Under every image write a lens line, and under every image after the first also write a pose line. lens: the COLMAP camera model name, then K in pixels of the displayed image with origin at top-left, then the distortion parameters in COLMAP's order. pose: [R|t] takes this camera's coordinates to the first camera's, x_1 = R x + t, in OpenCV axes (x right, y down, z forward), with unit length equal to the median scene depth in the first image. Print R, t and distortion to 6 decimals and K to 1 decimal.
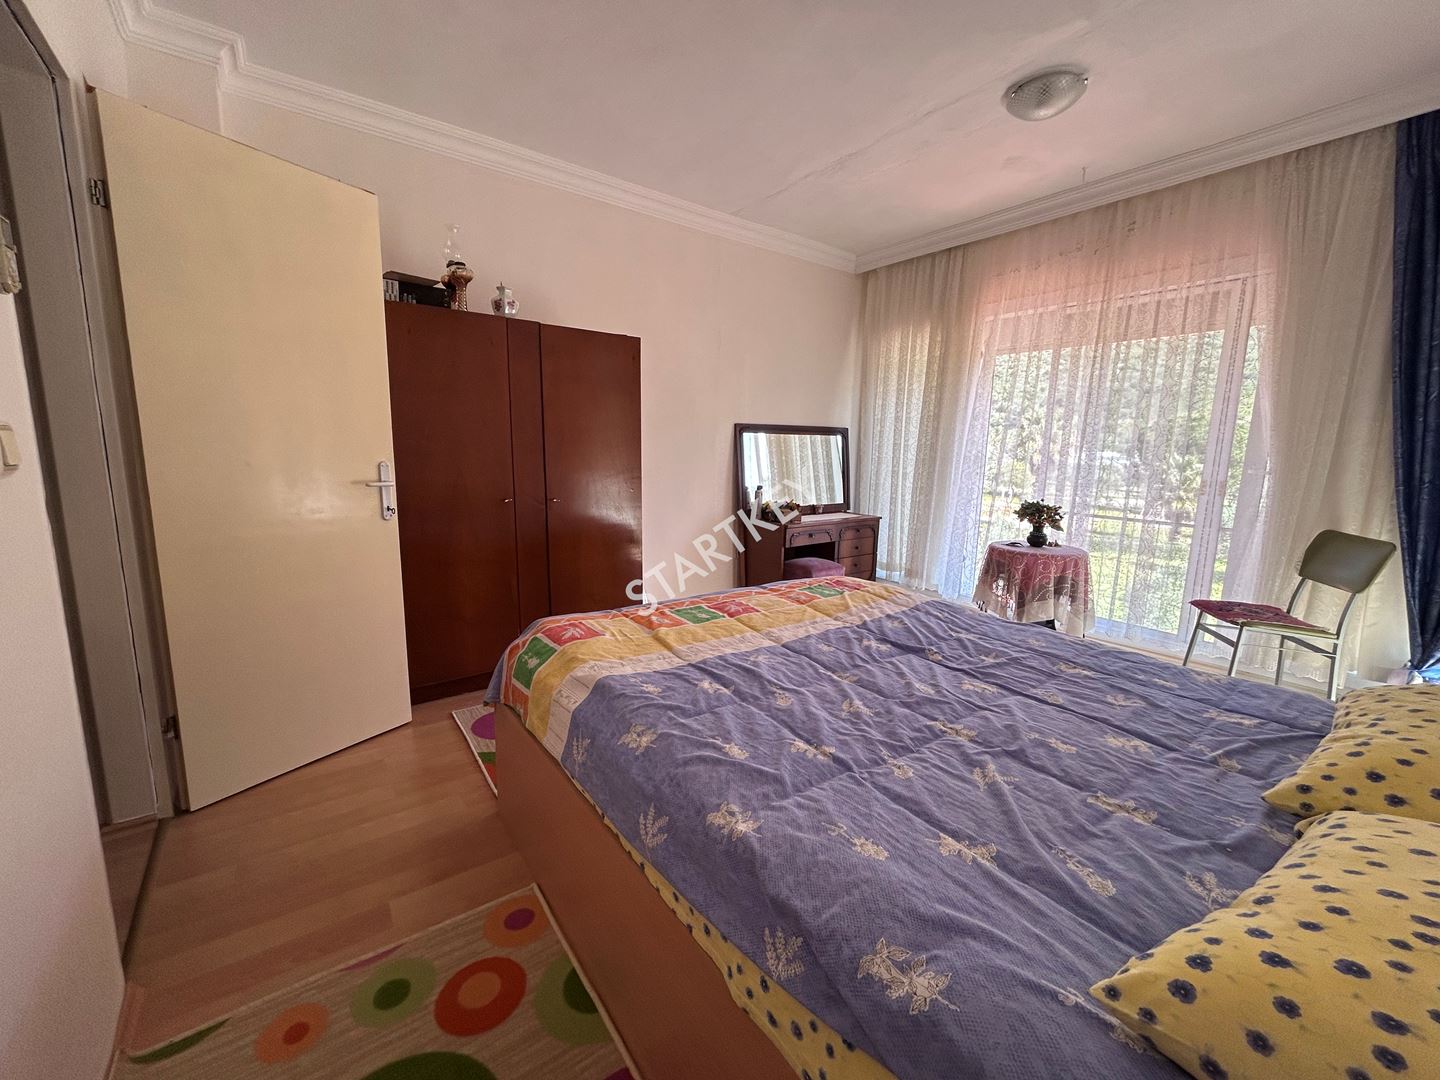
lens RADIAL K [[583.0, 0, 711.3], [0, 583.0, 534.5], [0, 0, 1]] dist [0.003039, -0.000224]
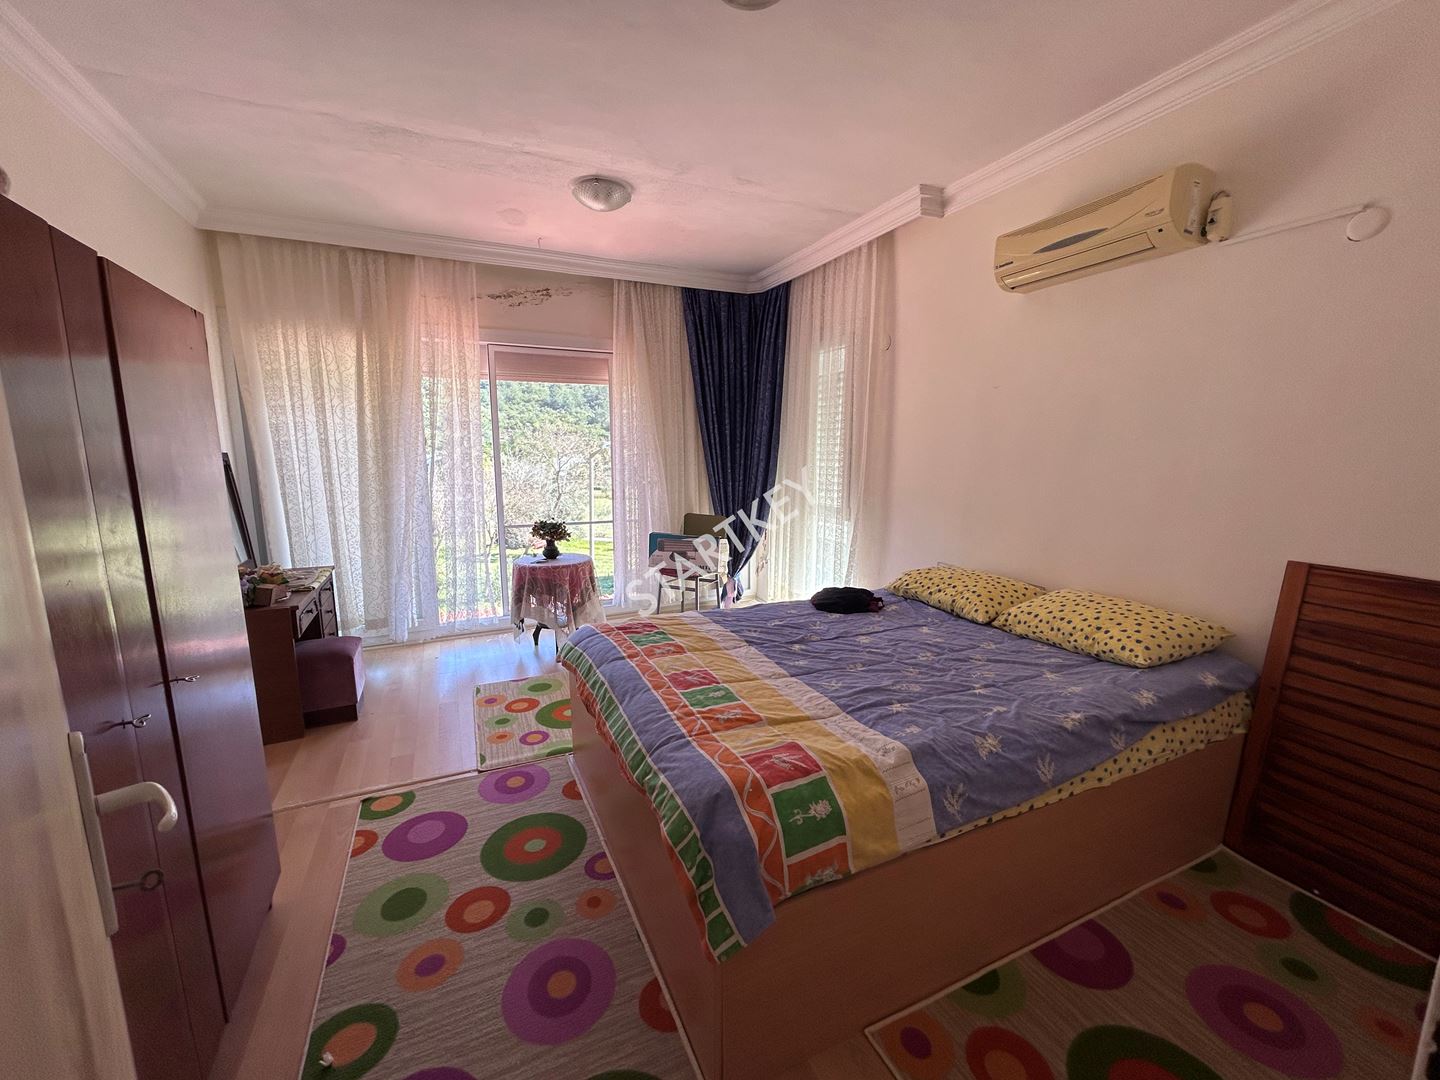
lens RADIAL K [[583.0, 0, 716.9], [0, 583.0, 539.9], [0, 0, 1]] dist [0.003039, -0.000224]
pose [[0.187222, -0.174679, 0.966662, -0.896286], [0.155919, 0.976872, 0.146325, -0.245316], [-0.969865, 0.123325, 0.210127, 0.787777]]
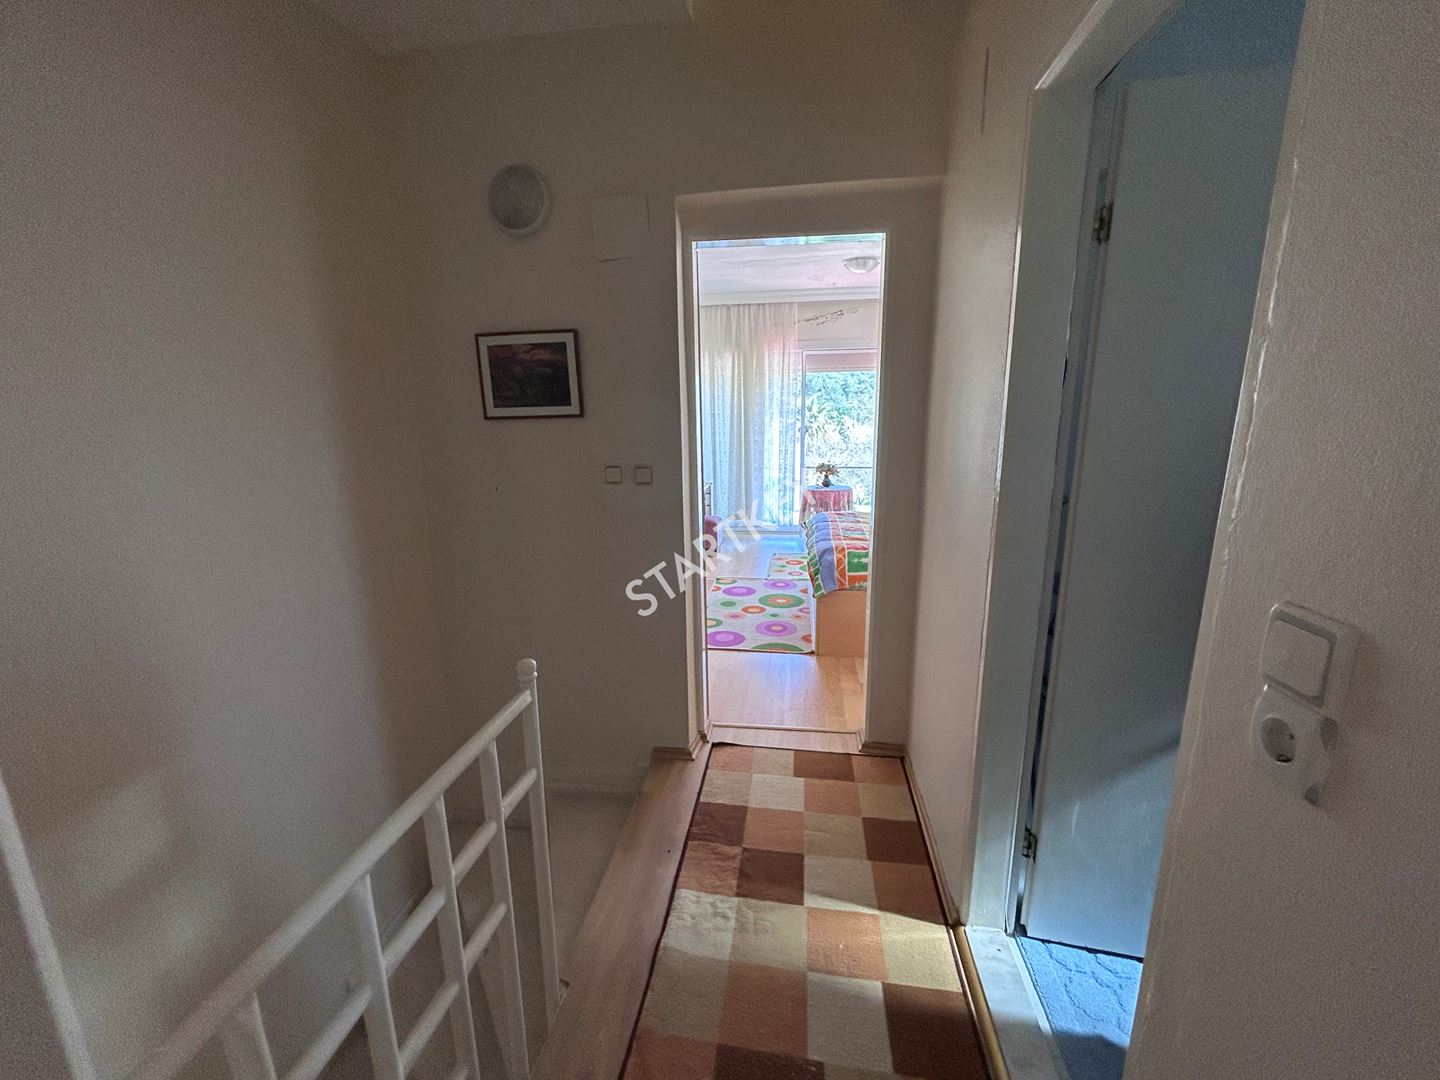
lens RADIAL K [[583.0, 0, 717.1], [0, 583.0, 539.2], [0, 0, 1]] dist [0.003039, -0.000224]
pose [[0.687239, -0.183875, 0.702775, -1.814424], [0.138896, 0.982847, 0.121327, -0.160730], [-0.713029, 0.014232, 0.700990, -0.069400]]
